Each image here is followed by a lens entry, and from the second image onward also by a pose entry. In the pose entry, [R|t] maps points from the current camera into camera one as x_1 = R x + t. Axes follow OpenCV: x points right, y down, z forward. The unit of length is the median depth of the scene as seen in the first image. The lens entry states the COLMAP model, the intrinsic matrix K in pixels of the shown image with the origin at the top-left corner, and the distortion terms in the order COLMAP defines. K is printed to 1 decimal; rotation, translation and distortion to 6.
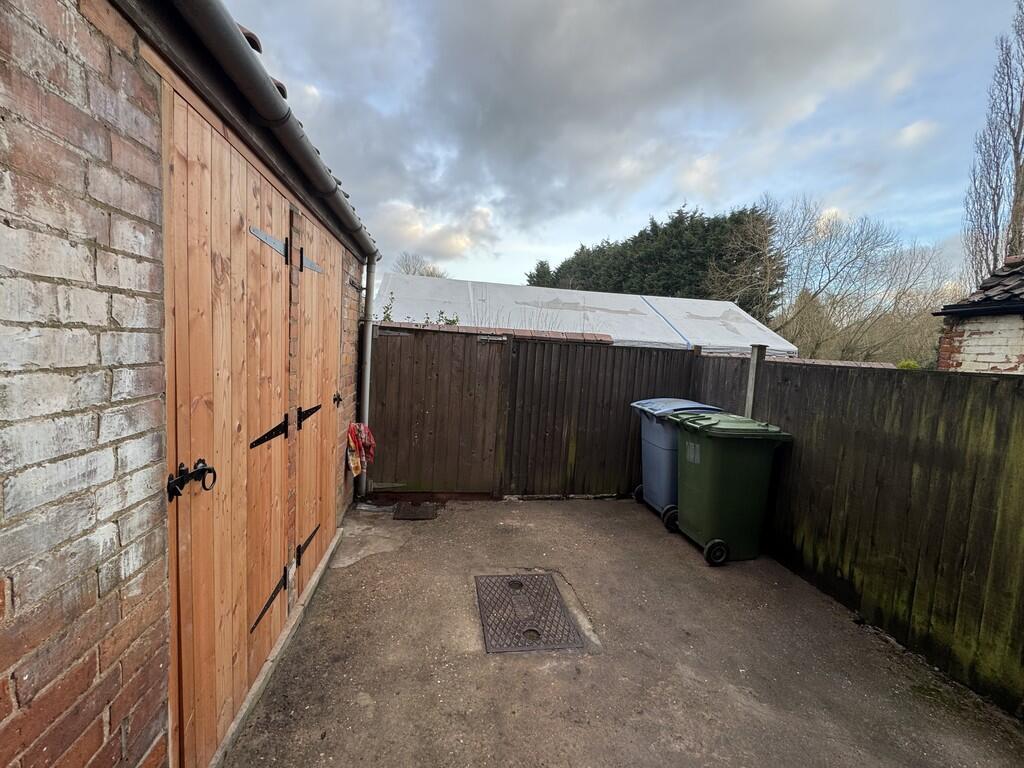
lens RADIAL K [[407.9, 0, 515.1], [0, 407.9, 383.8], [0, 0, 1]] dist [-0.003479, 0.000517]
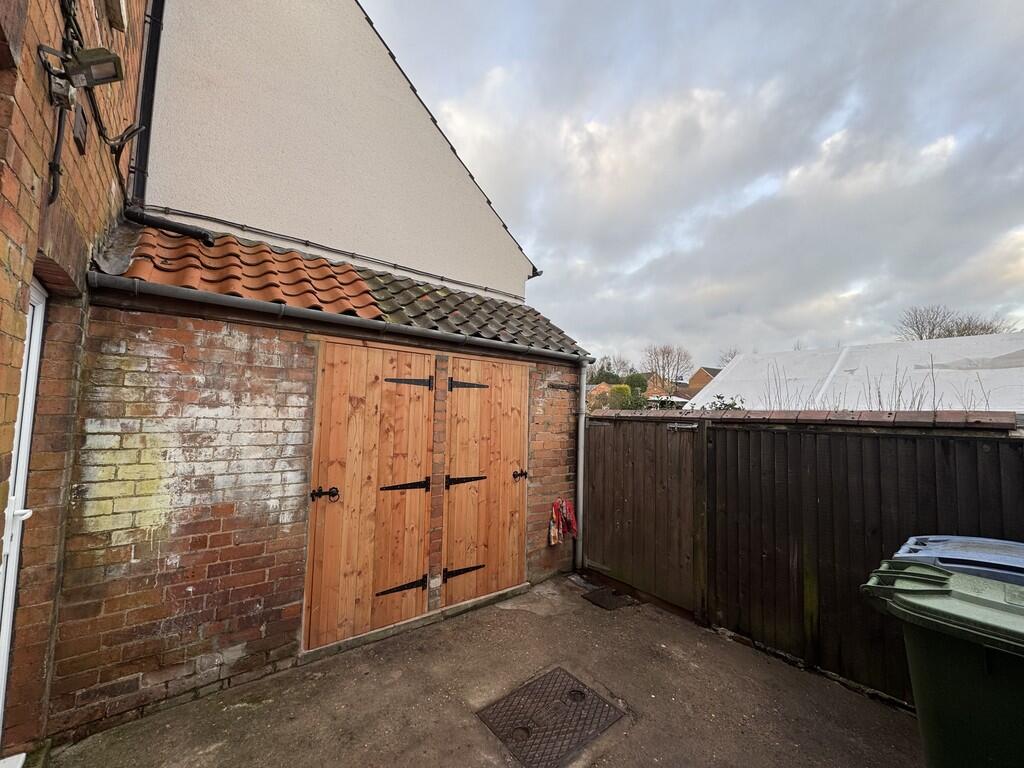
lens RADIAL K [[407.9, 0, 508.7], [0, 407.9, 383.9], [0, 0, 1]] dist [-0.003479, 0.000517]
pose [[0.474082, -0.108720, -0.873743, 0.675741], [-0.075220, 0.983718, -0.163218, -0.032917], [0.877262, 0.143102, 0.458185, 0.283530]]
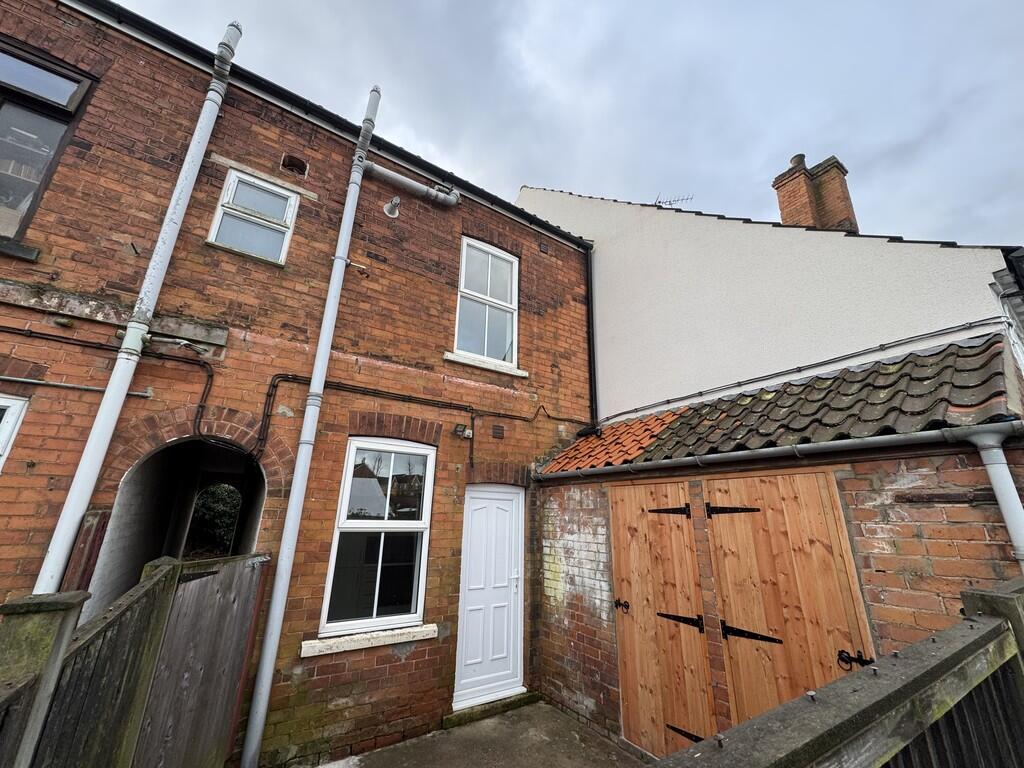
lens RADIAL K [[407.9, 0, 512.7], [0, 407.9, 383.7], [0, 0, 1]] dist [-0.003479, 0.000517]
pose [[-0.918387, -0.193198, -0.345310, 0.504732], [-0.106886, 0.961383, -0.253611, -0.190371], [0.380973, -0.196004, -0.903572, 1.417347]]
